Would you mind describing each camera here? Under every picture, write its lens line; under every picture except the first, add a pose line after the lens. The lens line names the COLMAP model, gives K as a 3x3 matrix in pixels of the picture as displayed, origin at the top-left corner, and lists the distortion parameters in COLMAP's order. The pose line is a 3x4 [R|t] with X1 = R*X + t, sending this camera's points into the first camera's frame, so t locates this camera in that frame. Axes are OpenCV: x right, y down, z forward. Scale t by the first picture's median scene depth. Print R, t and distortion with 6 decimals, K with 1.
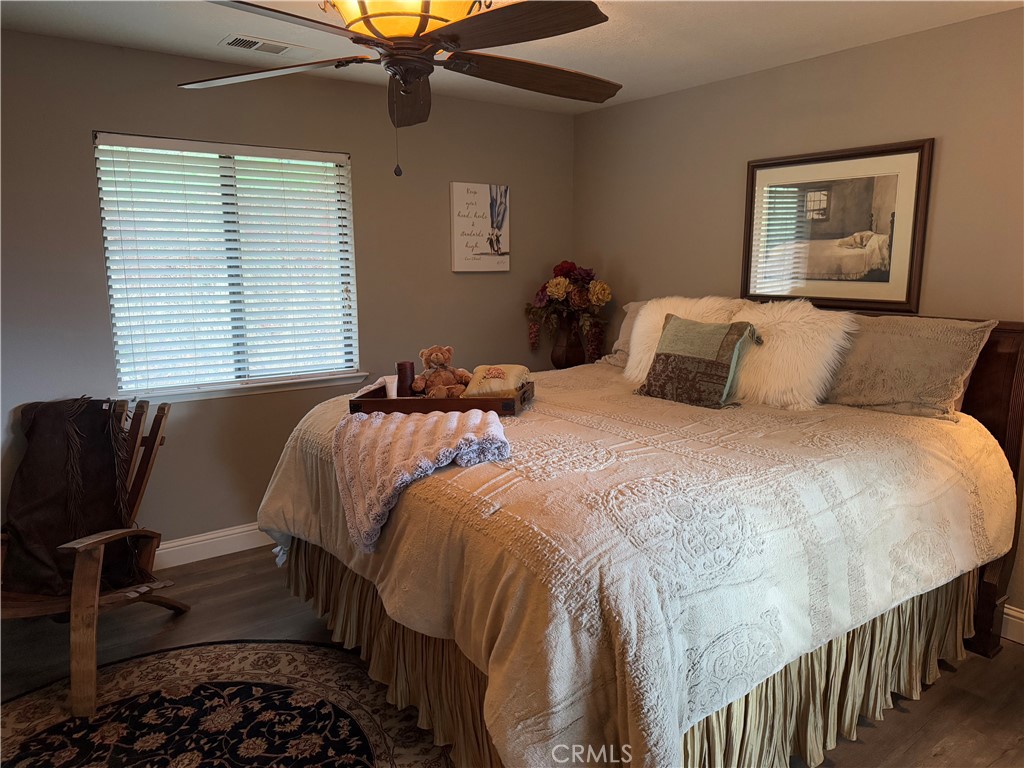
lens RADIAL K [[712.4, 0, 540.3], [0, 712.4, 388.4], [0, 0, 1]] dist [0.131065, -0.197228]
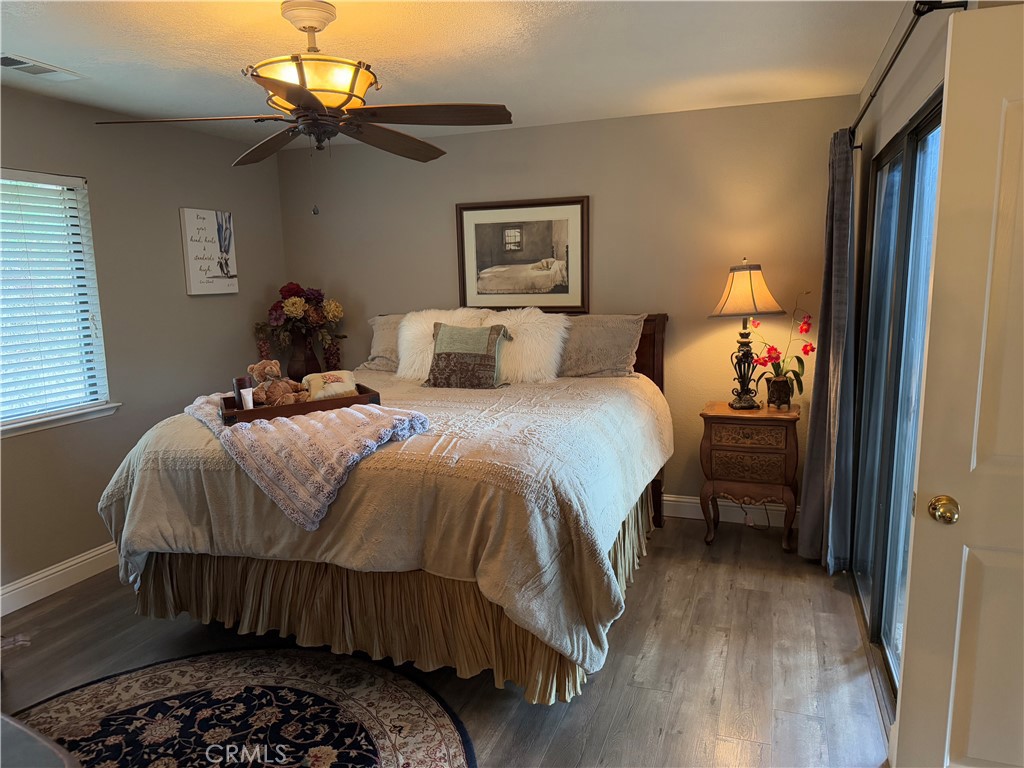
lens RADIAL K [[735.2, 0, 512.0], [0, 735.2, 384.0], [0, 0, 1]] dist [0.176256, -0.227650]
pose [[0.828500, -0.101524, 0.550709, -0.480243], [0.121837, 0.992550, -0.000317, 0.023055], [-0.546574, 0.067359, 0.834697, -0.173156]]
